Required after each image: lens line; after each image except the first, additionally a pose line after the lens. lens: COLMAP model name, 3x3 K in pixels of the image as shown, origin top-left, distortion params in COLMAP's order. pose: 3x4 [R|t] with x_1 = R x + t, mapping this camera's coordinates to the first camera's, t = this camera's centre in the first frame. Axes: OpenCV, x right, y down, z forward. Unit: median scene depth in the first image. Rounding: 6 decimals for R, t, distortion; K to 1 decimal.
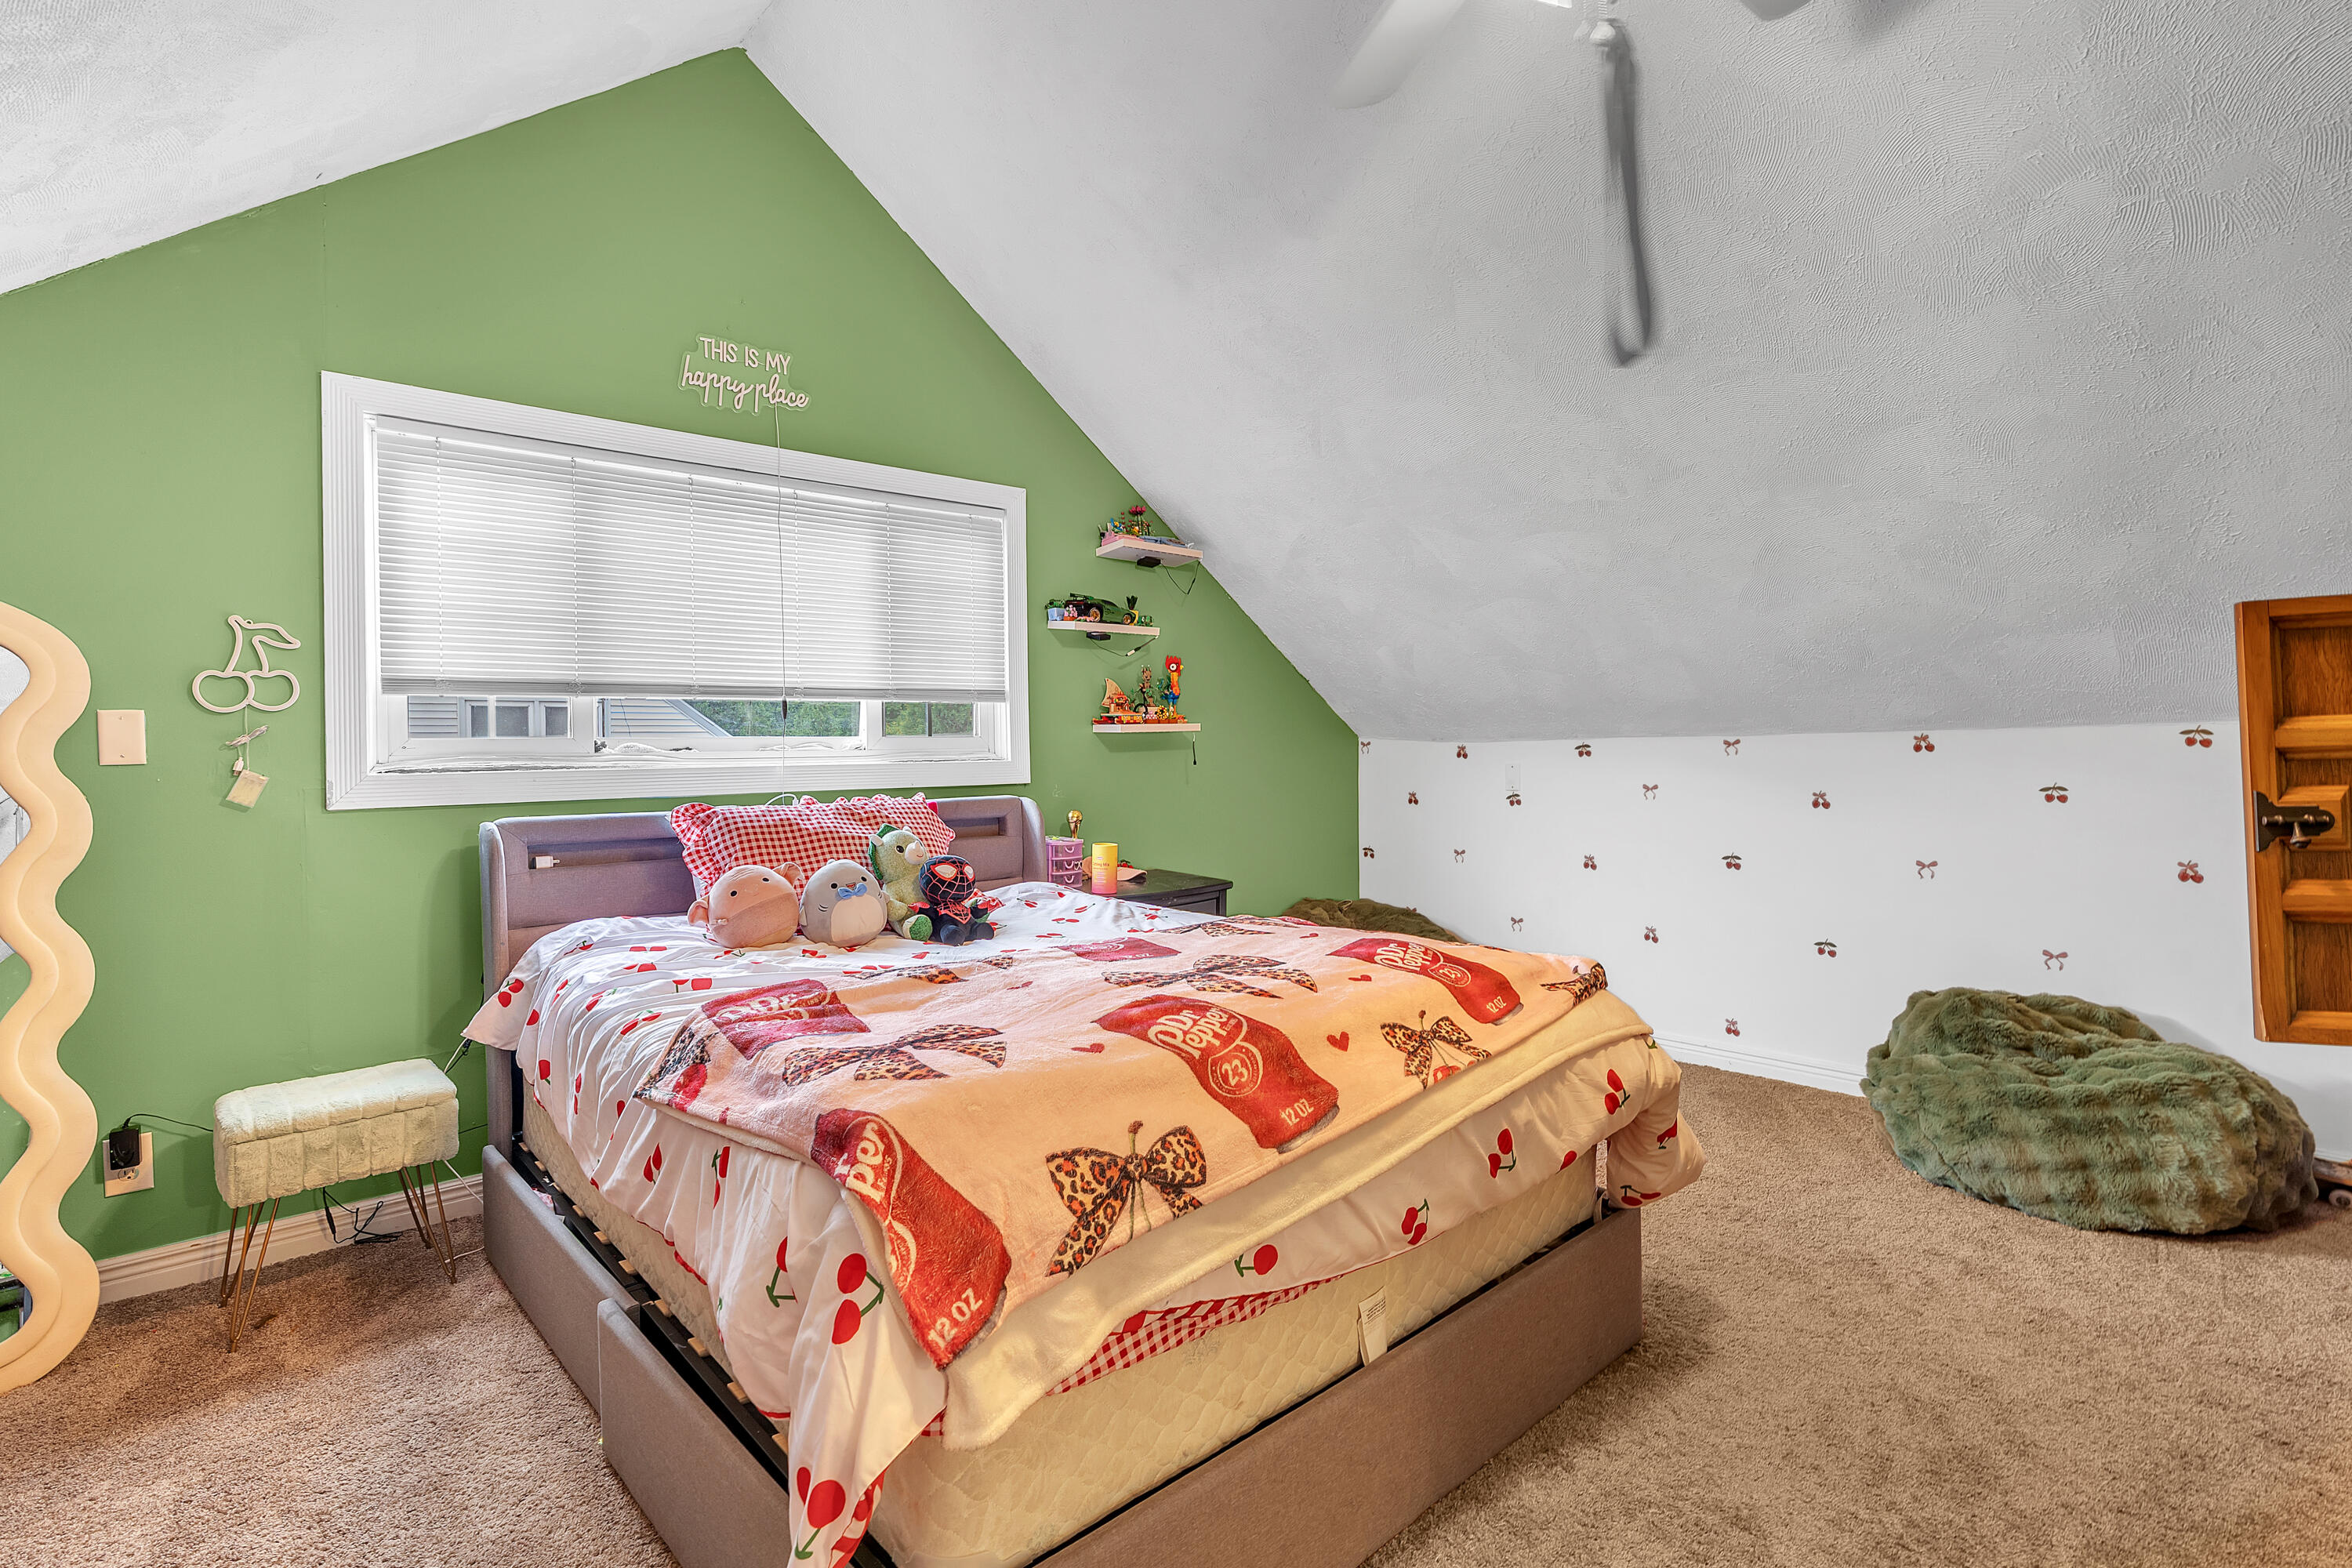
lens RADIAL K [[1138.3, 0, 1169.0], [0, 1138.3, 737.3], [0, 0, 1]] dist [-0.010433, 0.000180]
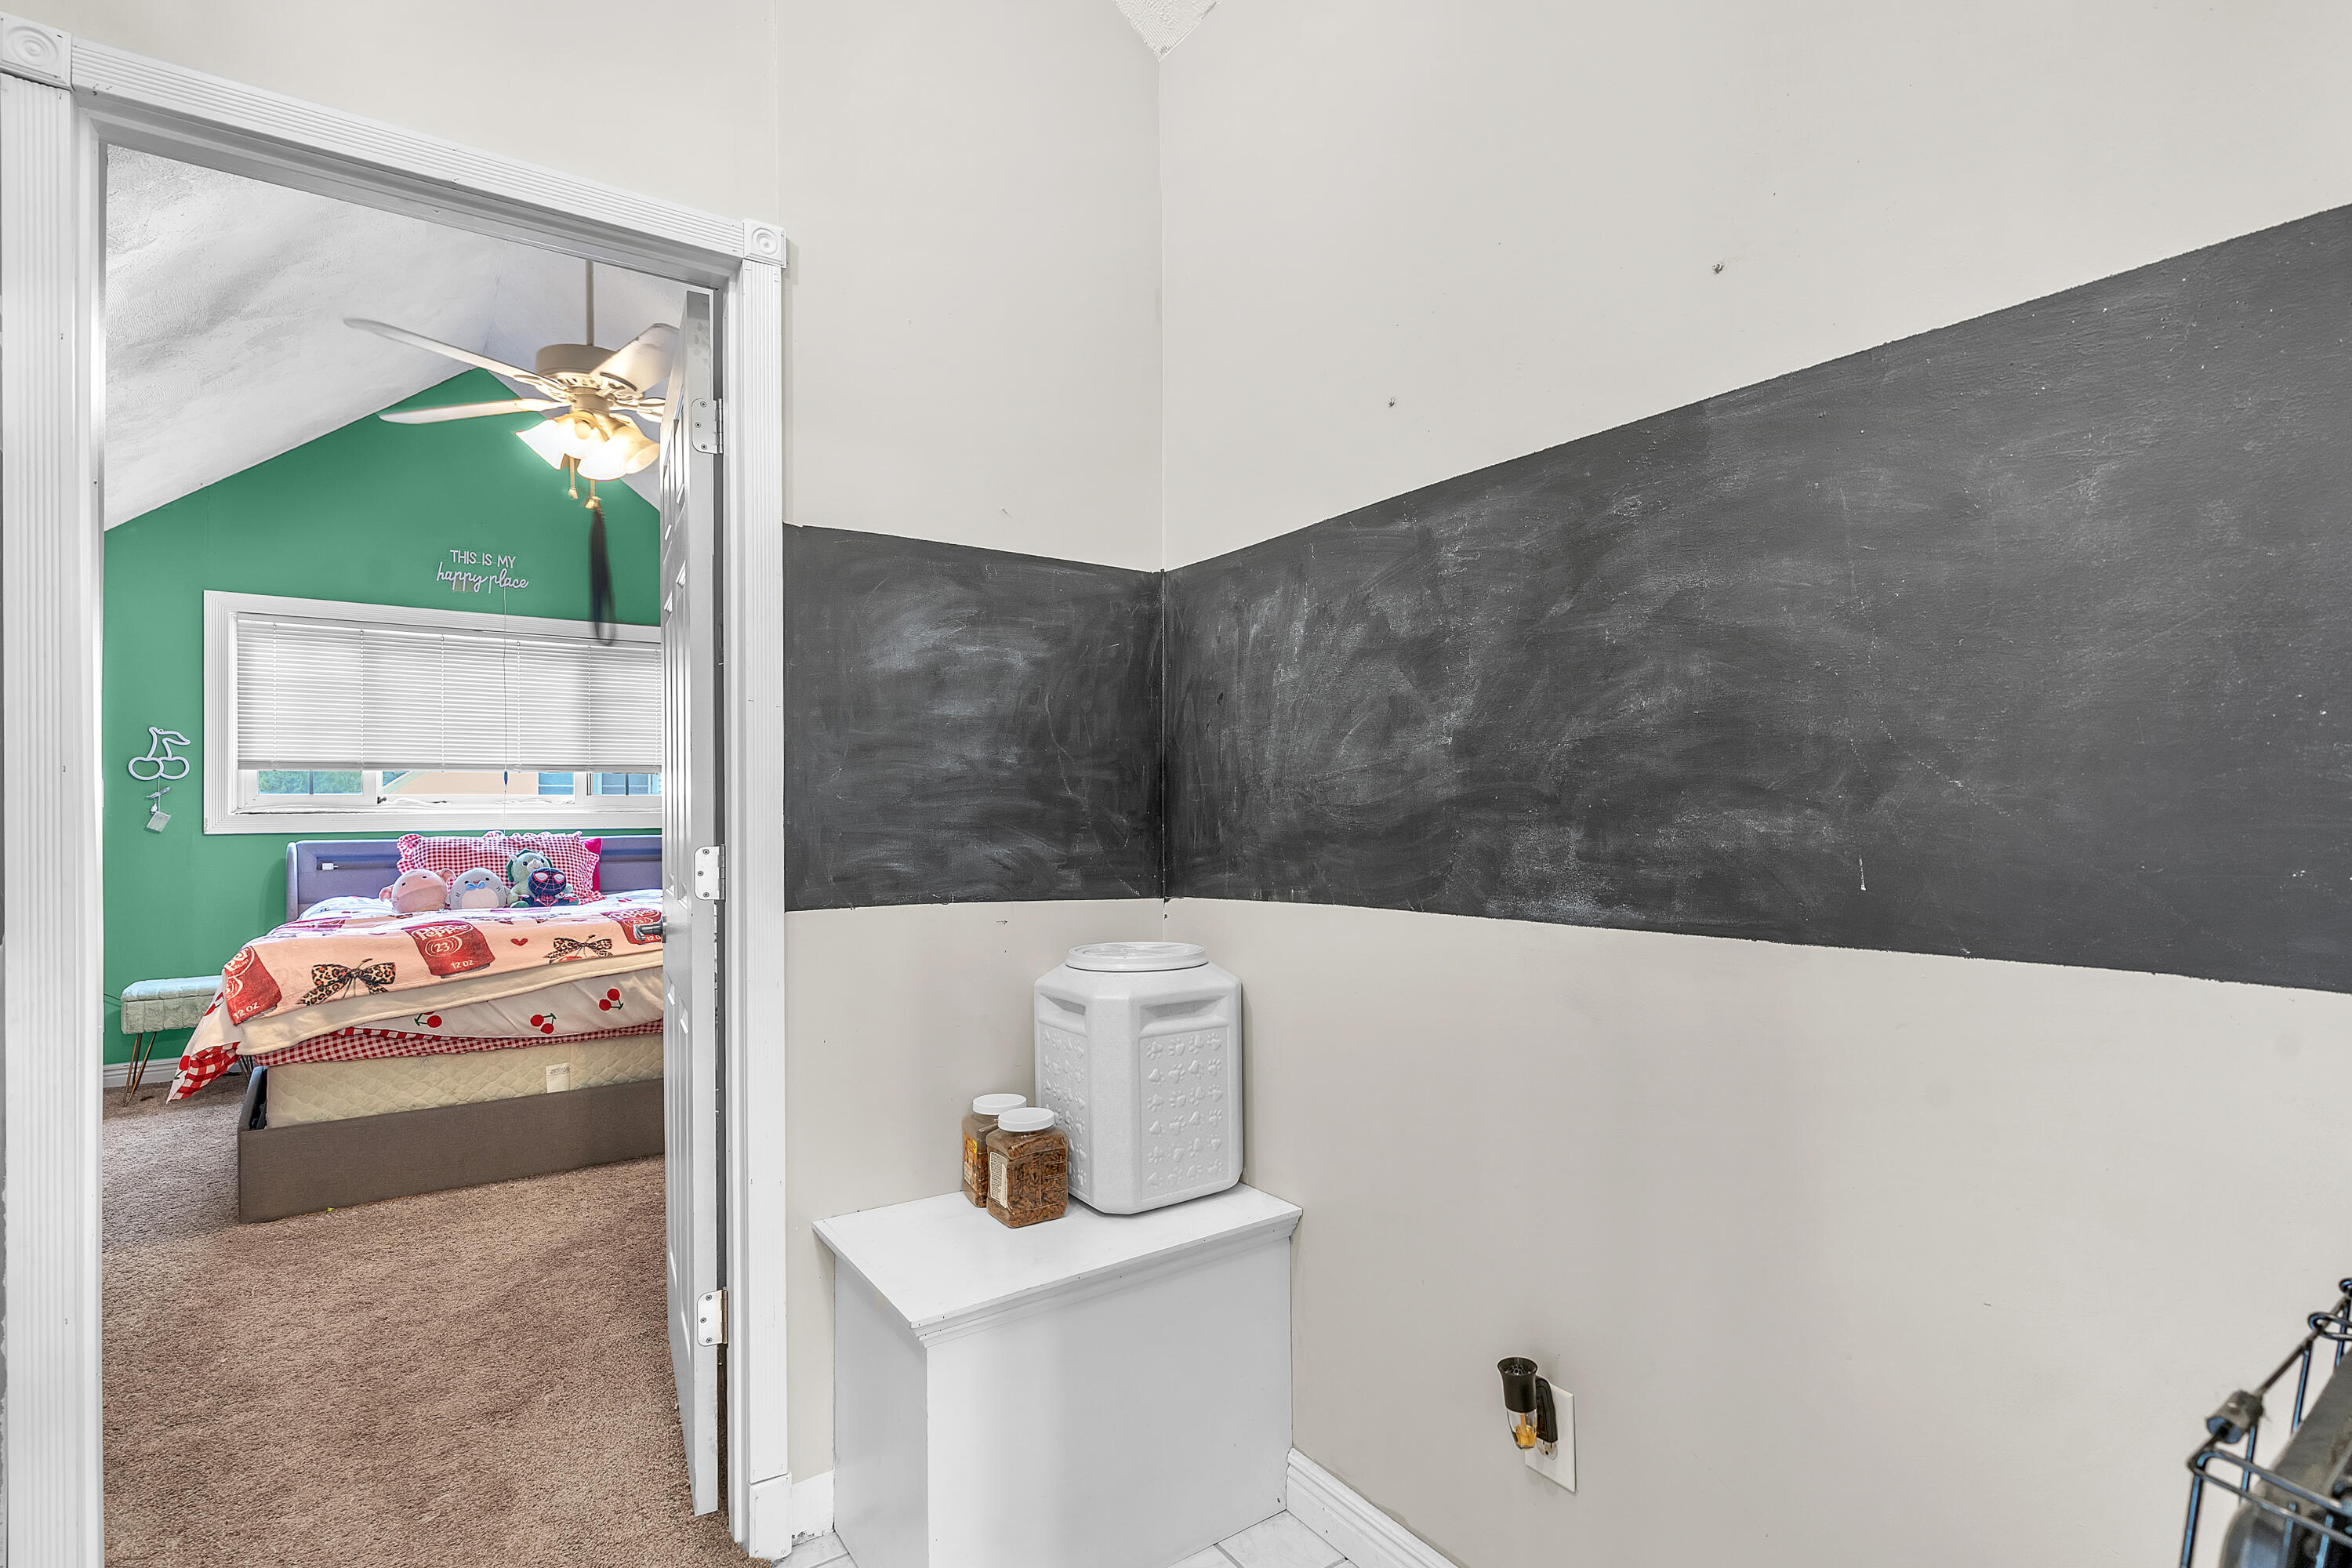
lens RADIAL K [[1138.3, 0, 1175.0], [0, 1138.3, 790.8], [0, 0, 1]] dist [-0.010433, 0.000180]
pose [[0.995344, 0.014005, -0.095360, 0.960630], [-0.013836, 0.999901, 0.002436, -0.030212], [0.095385, -0.001105, 0.995440, -0.639604]]
